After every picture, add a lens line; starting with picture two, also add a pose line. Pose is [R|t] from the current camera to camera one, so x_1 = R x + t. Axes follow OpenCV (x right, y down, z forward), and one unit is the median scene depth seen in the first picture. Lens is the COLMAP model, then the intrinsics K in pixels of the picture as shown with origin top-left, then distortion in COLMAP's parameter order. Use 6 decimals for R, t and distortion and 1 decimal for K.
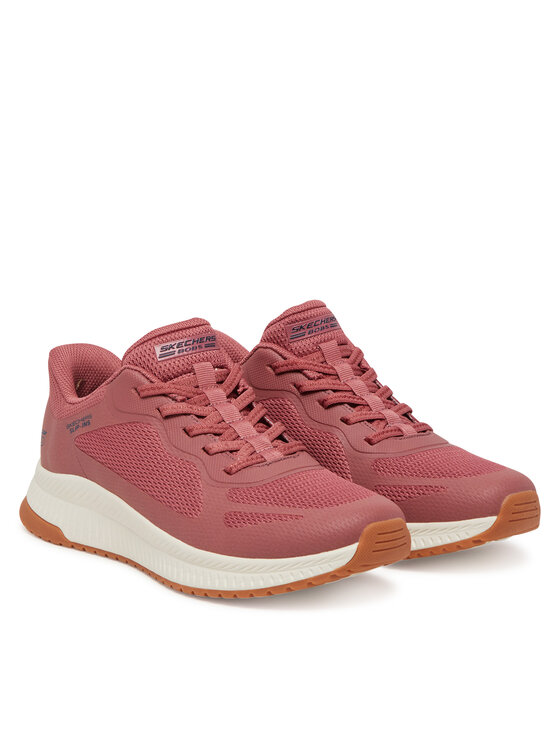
lens RADIAL K [[1949.7, 0, 279.0], [0, 1949.7, 372.9], [0, 0, 1]] dist [0.038001, 0.000000]
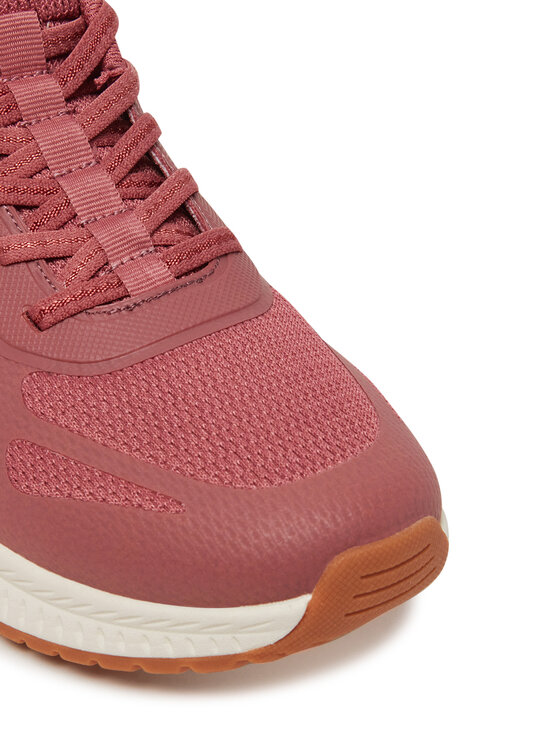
lens RADIAL K [[1510.3, 0, 282.3], [0, 1510.3, 373.8], [0, 0, 1]] dist [-0.059569, 0.000000]
pose [[0.994682, 0.076648, -0.068801, 0.048952], [-0.041199, 0.908307, 0.416271, -0.074231], [0.094398, -0.411222, 0.906634, 0.694070]]
